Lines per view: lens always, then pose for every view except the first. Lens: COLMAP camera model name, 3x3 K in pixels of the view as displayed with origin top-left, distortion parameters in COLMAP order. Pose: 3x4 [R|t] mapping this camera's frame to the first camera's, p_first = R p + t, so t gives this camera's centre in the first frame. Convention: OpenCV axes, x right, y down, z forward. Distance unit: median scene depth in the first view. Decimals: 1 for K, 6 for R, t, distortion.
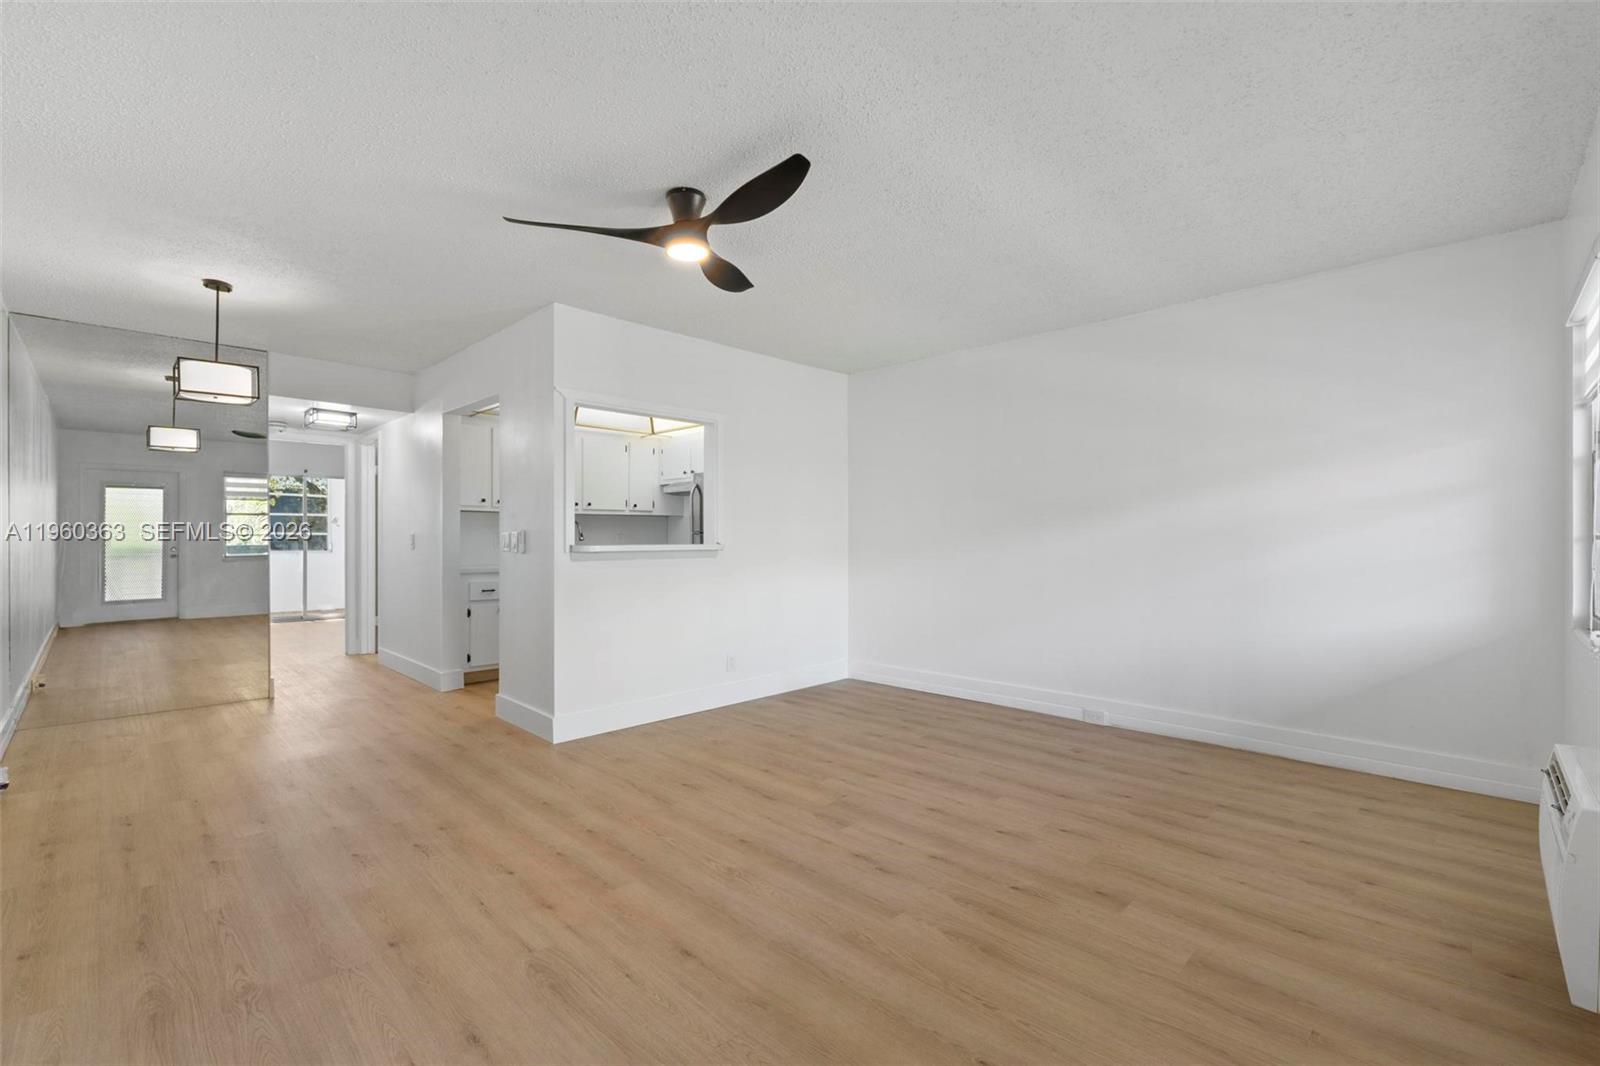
lens RADIAL K [[684.4, 0, 802.6], [0, 684.4, 537.3], [0, 0, 1]] dist [0.002390, 0.000139]
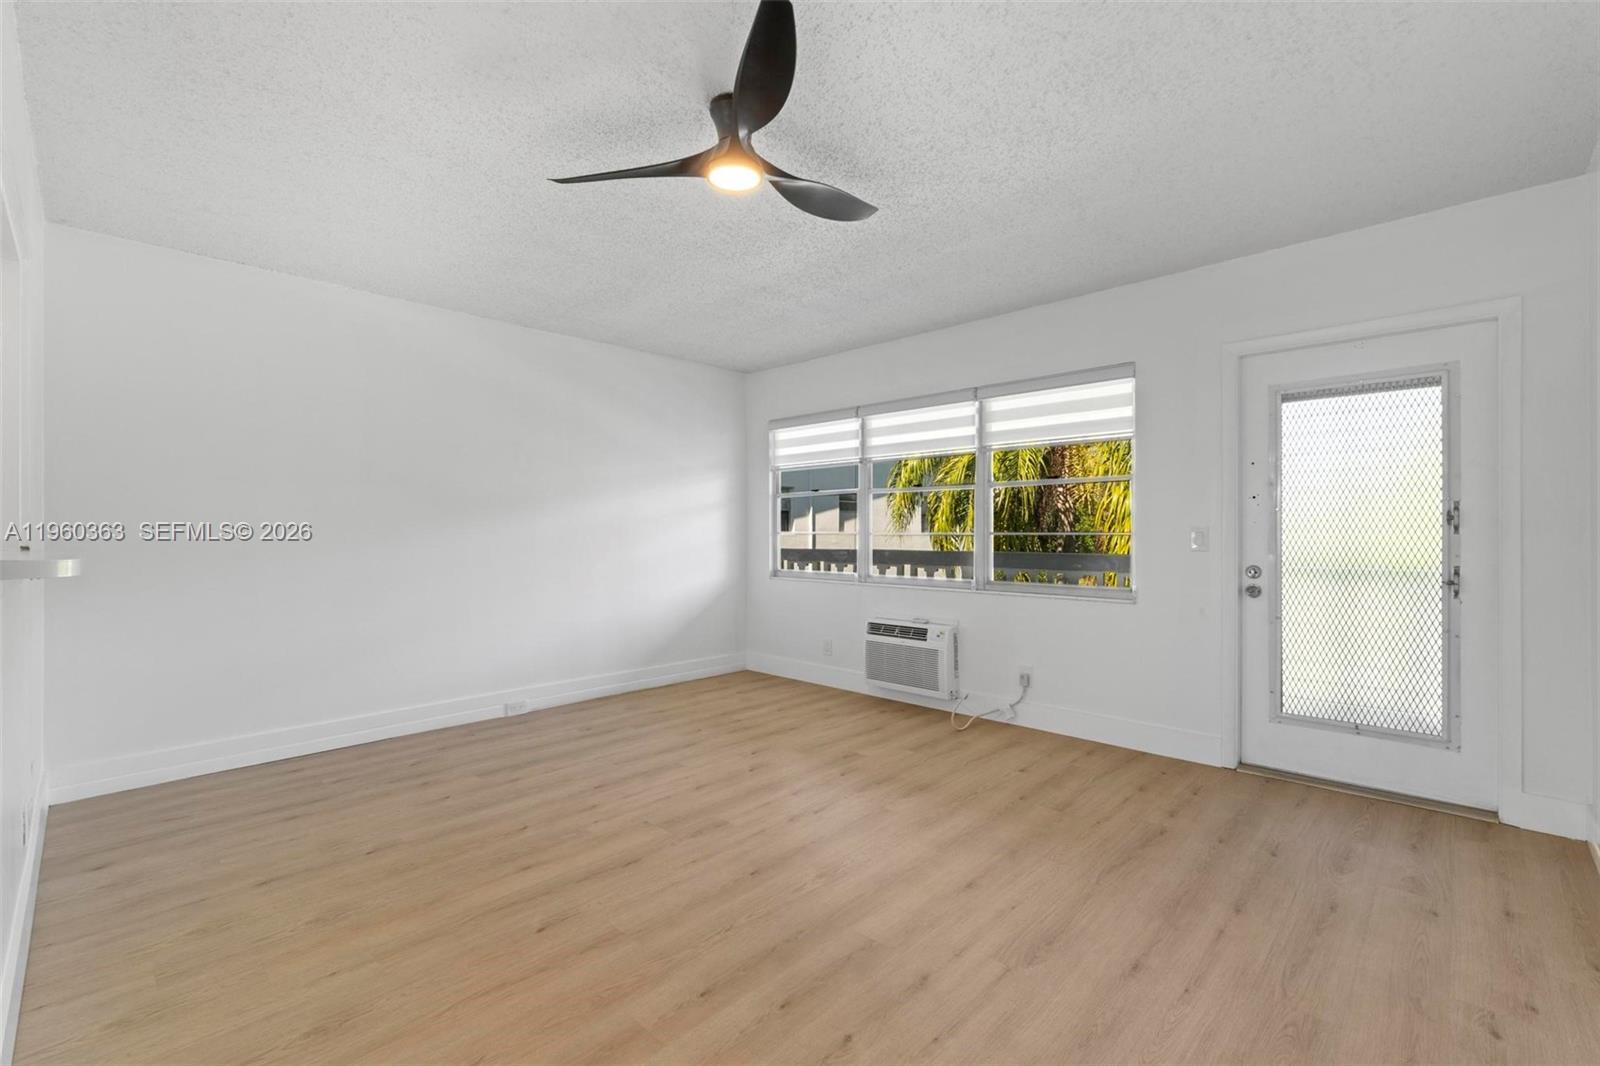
lens RADIAL K [[684.4, 0, 802.6], [0, 684.4, 537.3], [0, 0, 1]] dist [0.002390, 0.000139]
pose [[-0.009694, -0.003752, 0.999946, -0.799359], [-0.002039, 0.999991, 0.003733, 0.002657], [-0.999951, -0.002003, -0.009701, 0.774342]]
